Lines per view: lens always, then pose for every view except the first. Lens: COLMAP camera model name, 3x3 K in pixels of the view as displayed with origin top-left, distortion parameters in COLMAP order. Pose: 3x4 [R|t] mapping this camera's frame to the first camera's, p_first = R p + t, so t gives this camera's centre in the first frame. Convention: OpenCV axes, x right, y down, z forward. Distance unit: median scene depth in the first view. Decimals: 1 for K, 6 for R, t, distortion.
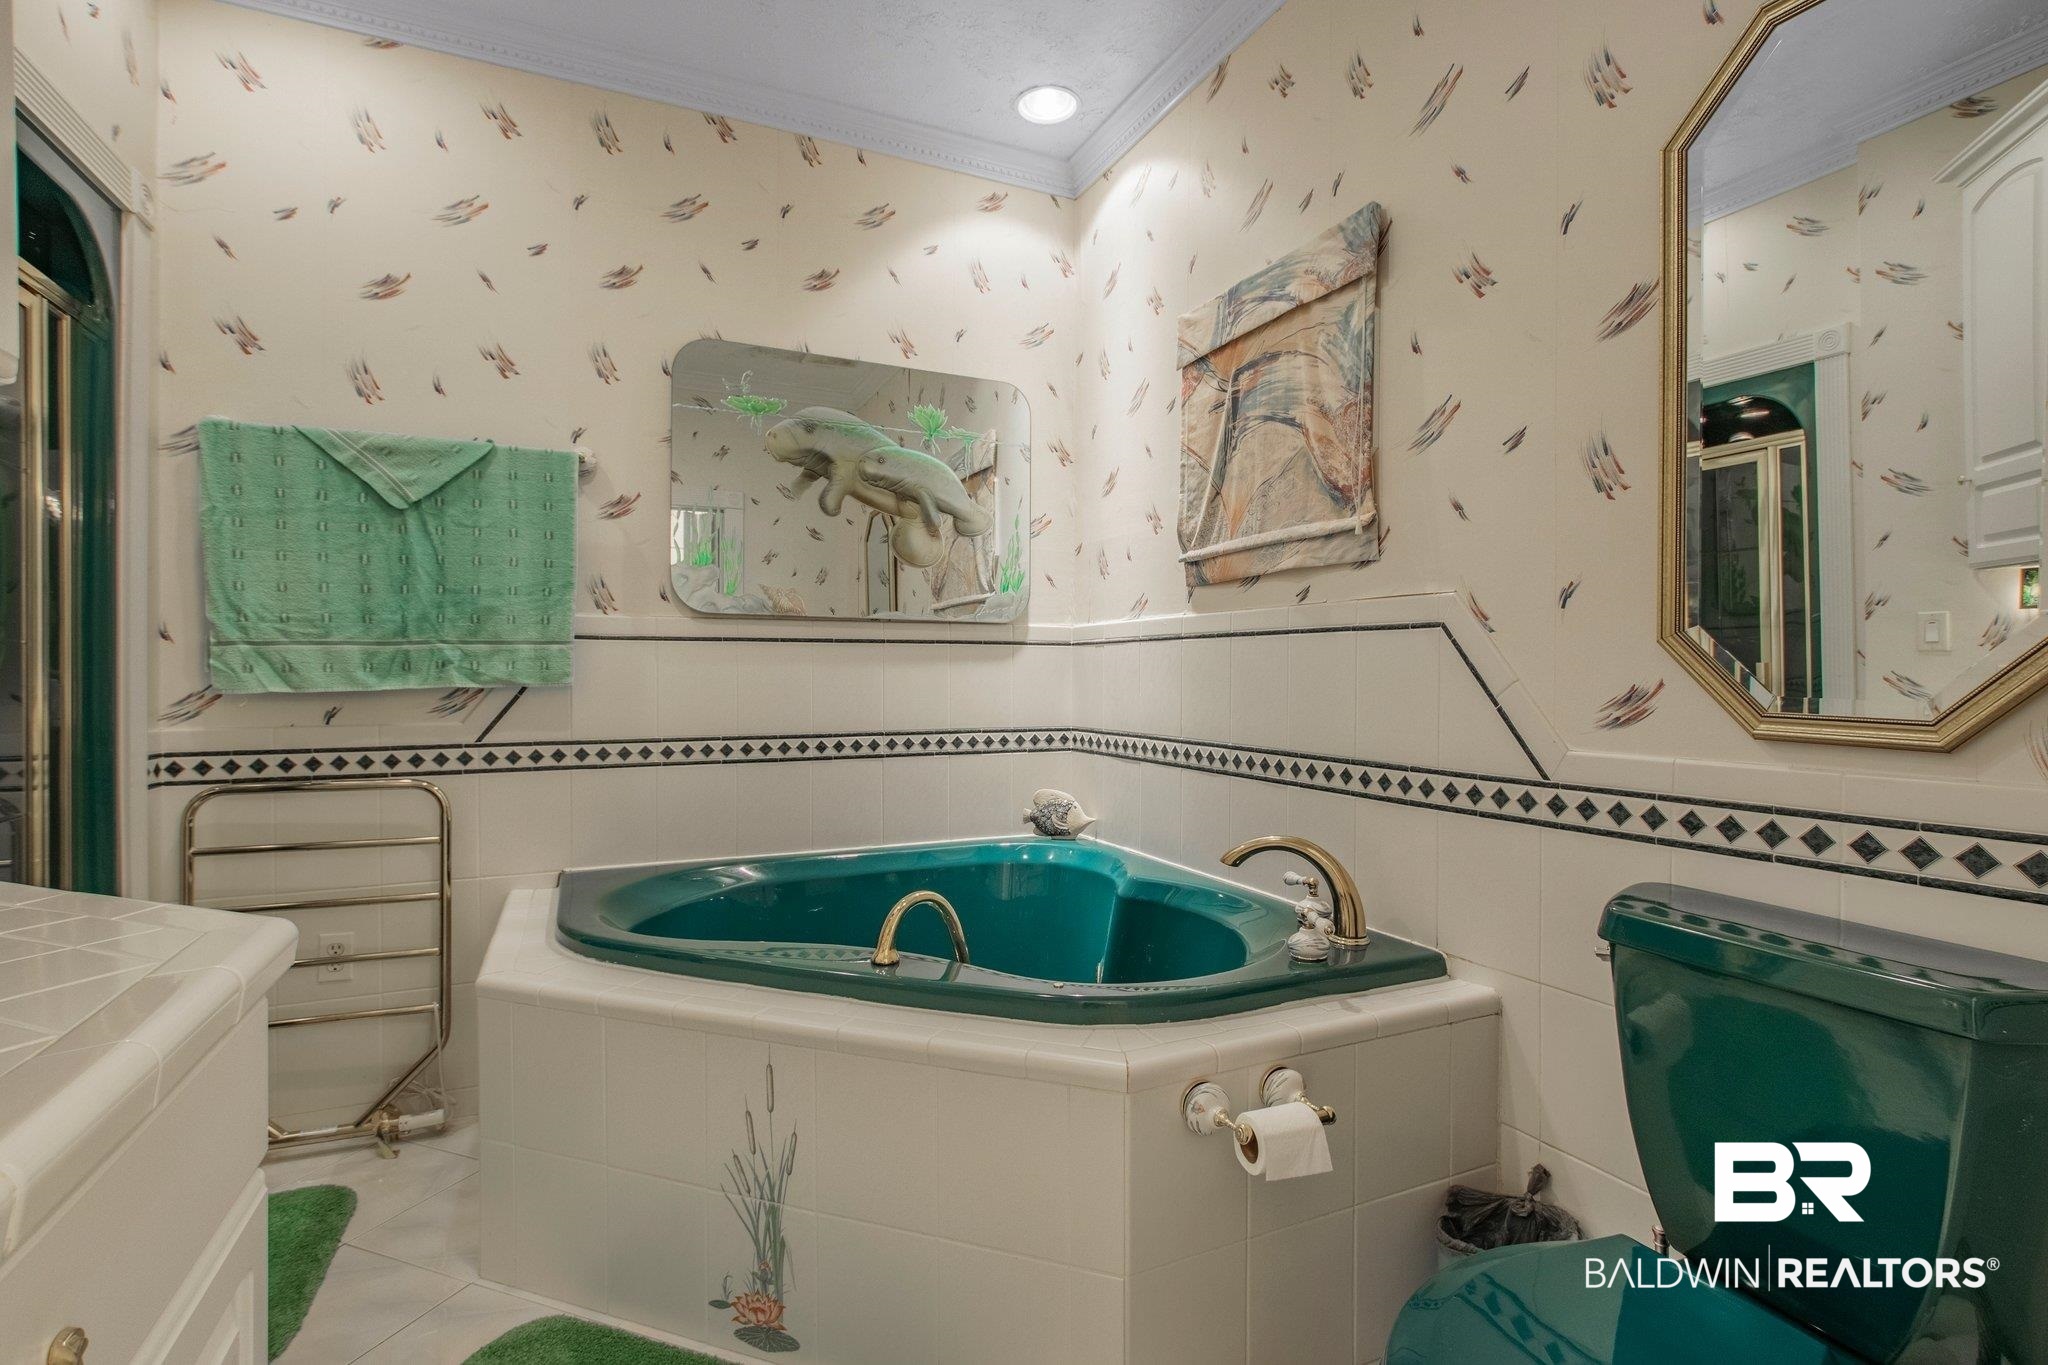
lens RADIAL K [[964.5, 0, 1017.7], [0, 964.5, 674.0], [0, 0, 1]] dist [-0.009406, 0.000821]
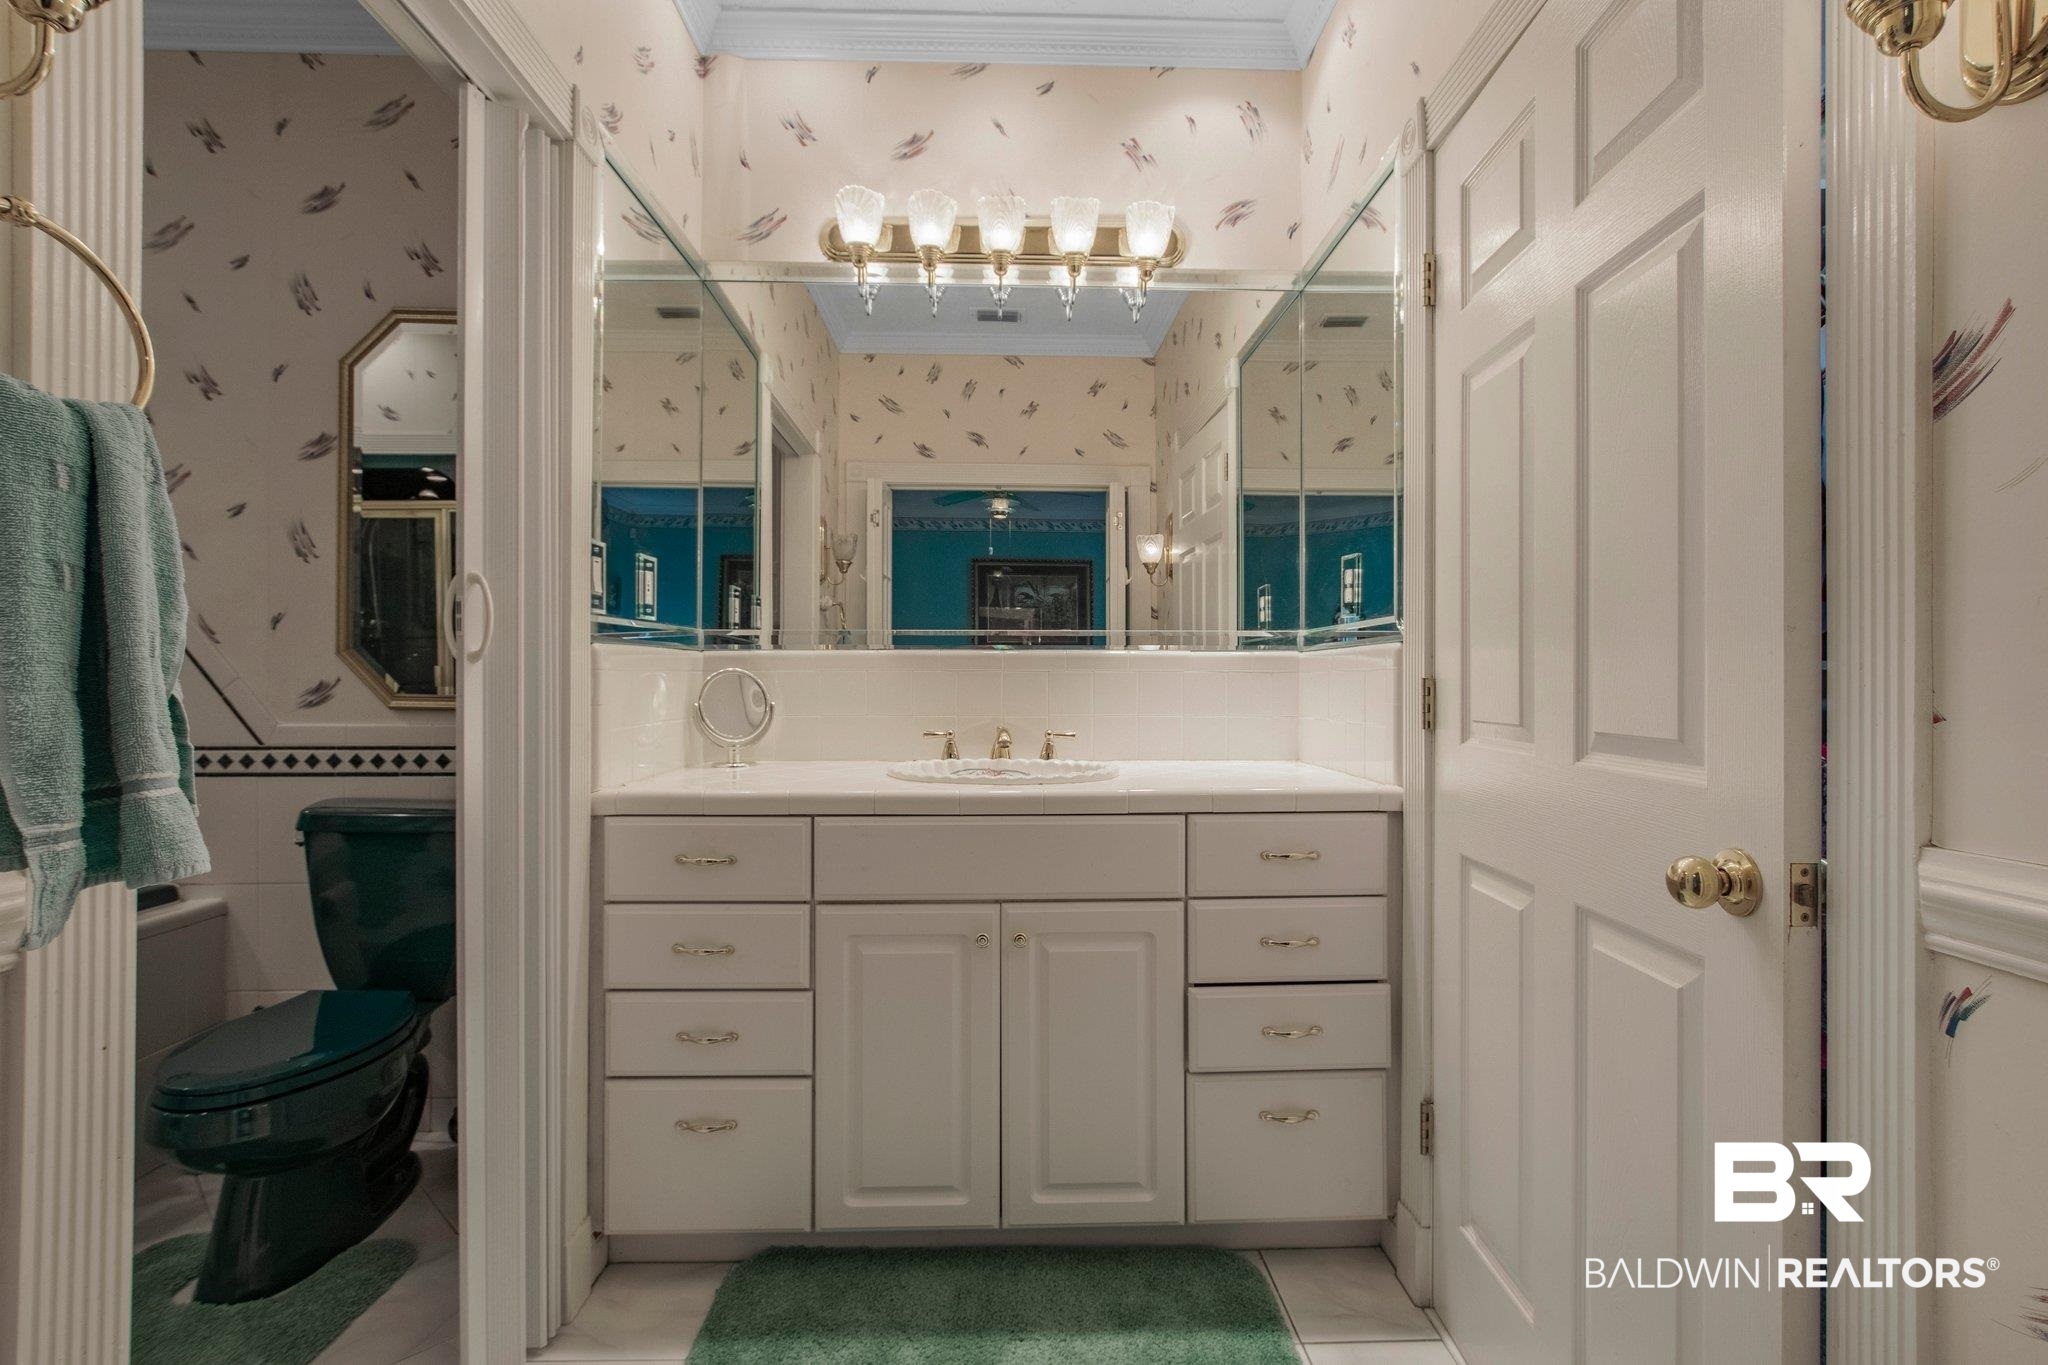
lens RADIAL K [[964.5, 0, 1020.7], [0, 964.5, 676.4], [0, 0, 1]] dist [-0.009406, 0.000821]
pose [[0.389116, -0.001838, 0.921187, -0.715680], [0.002146, 0.999997, 0.001089, 0.010584], [-0.921186, 0.001553, 0.389119, -1.312456]]
